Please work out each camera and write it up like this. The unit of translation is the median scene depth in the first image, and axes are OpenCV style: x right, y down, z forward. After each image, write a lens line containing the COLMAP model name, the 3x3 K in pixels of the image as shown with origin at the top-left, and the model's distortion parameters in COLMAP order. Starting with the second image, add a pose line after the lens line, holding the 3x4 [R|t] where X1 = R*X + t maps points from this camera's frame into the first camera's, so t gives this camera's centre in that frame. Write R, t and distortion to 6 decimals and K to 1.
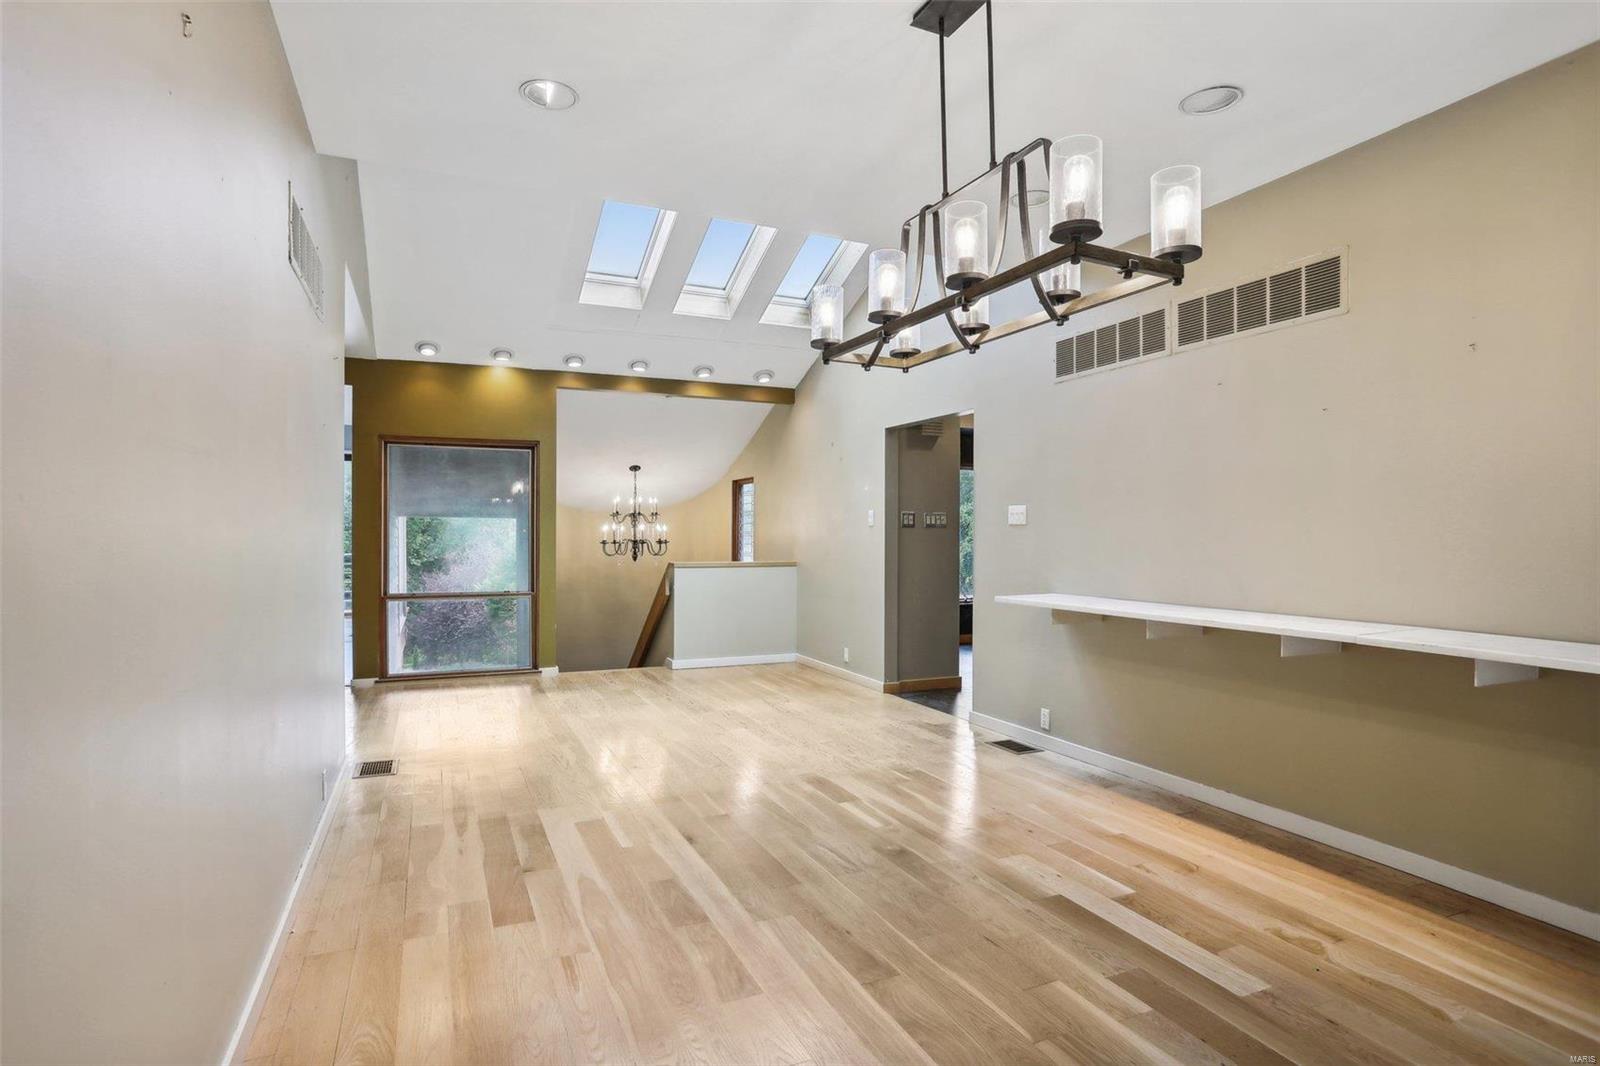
lens RADIAL K [[846.8, 0, 800.0], [0, 846.8, 533.0], [0, 0, 1]] dist [-0.070251, 0.000749]
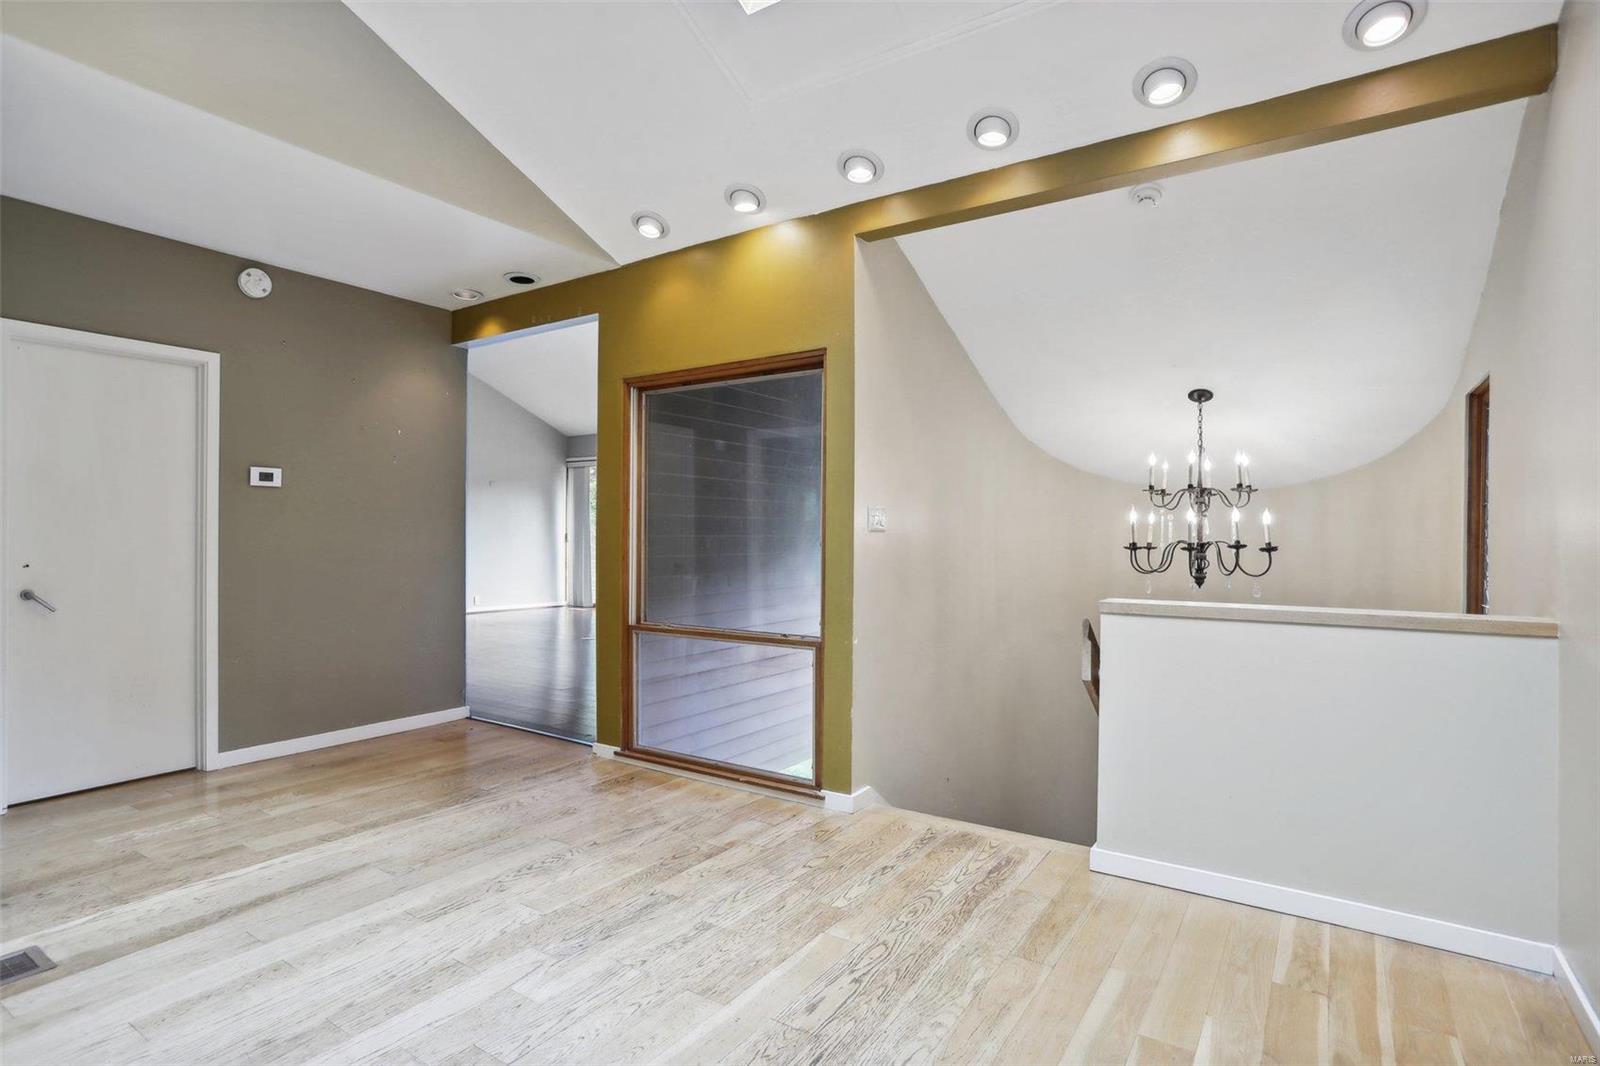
lens RADIAL K [[797.2, 0, 800.0], [0, 797.2, 533.0], [0, 0, 1]] dist [-0.001524, -0.000198]
pose [[0.529606, -0.002553, -0.848240, 0.075260], [-0.000050, 0.999995, -0.003041, 0.004032], [0.848244, 0.001653, 0.529603, 0.557422]]
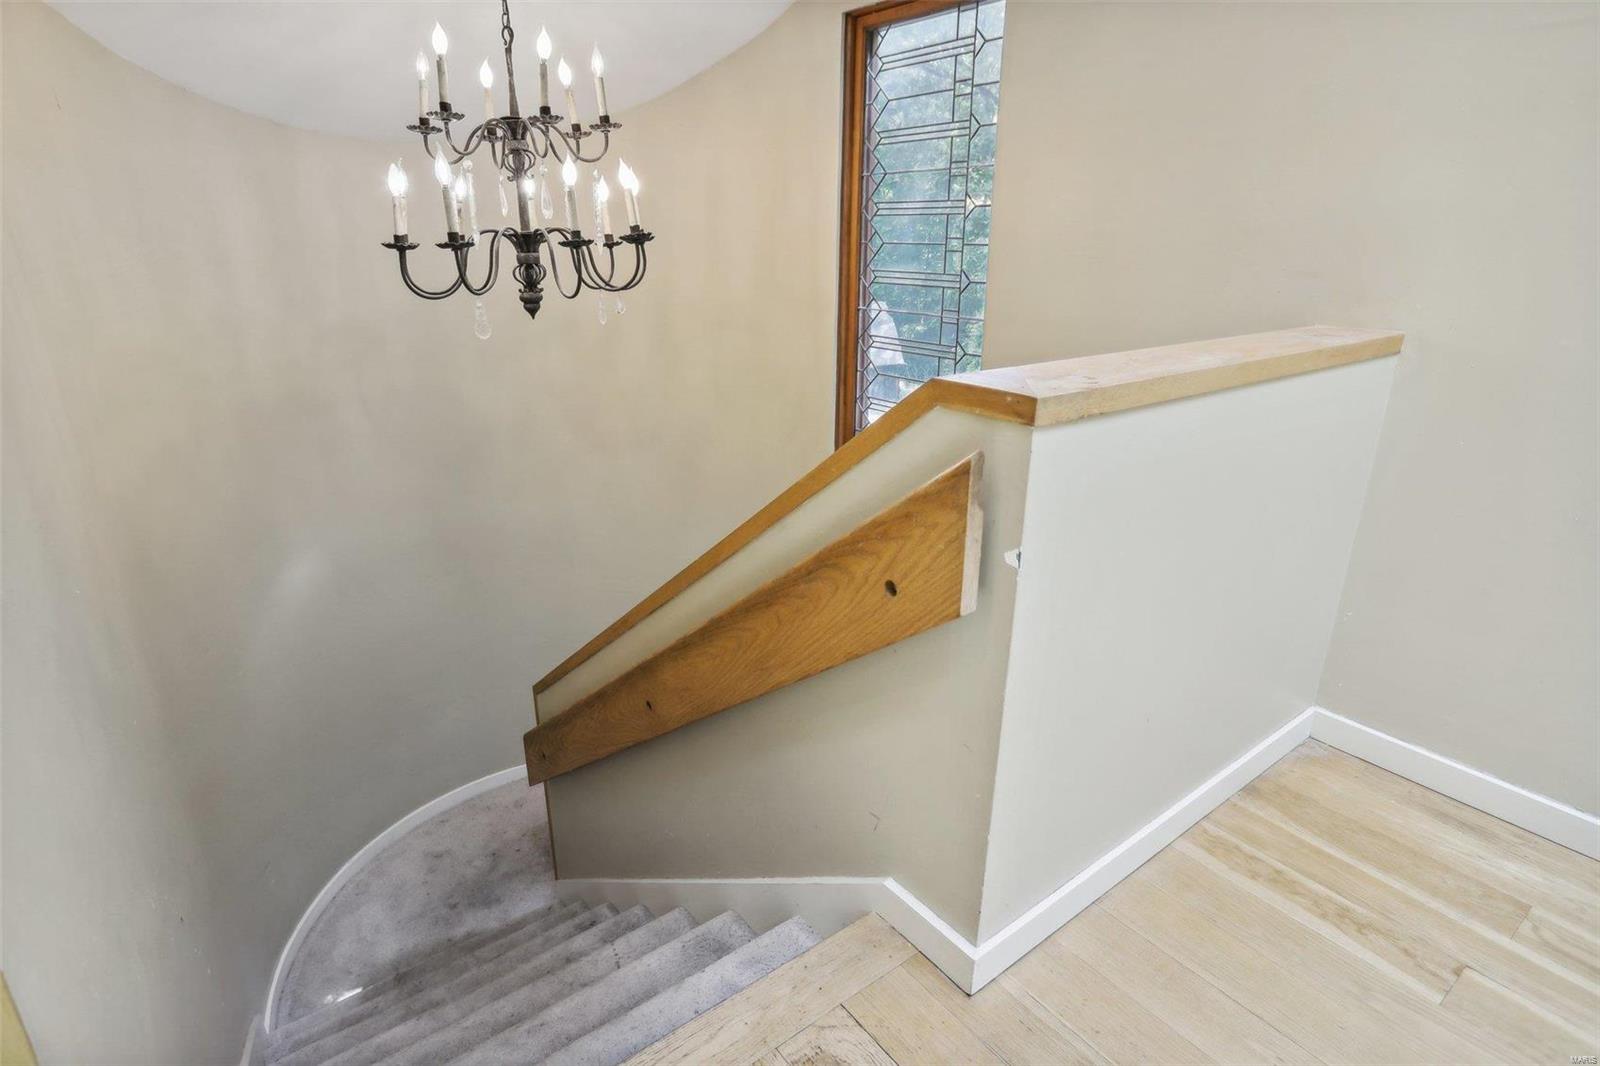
lens RADIAL K [[850.0, 0, 800.0], [0, 850.0, 533.0], [0, 0, 1]] dist [-0.029259, 0.000057]
pose [[0.975202, -0.078954, 0.206755, -0.174046], [0.004002, 0.940339, 0.340215, 0.007353], [-0.221281, -0.330950, 0.917337, 0.712012]]
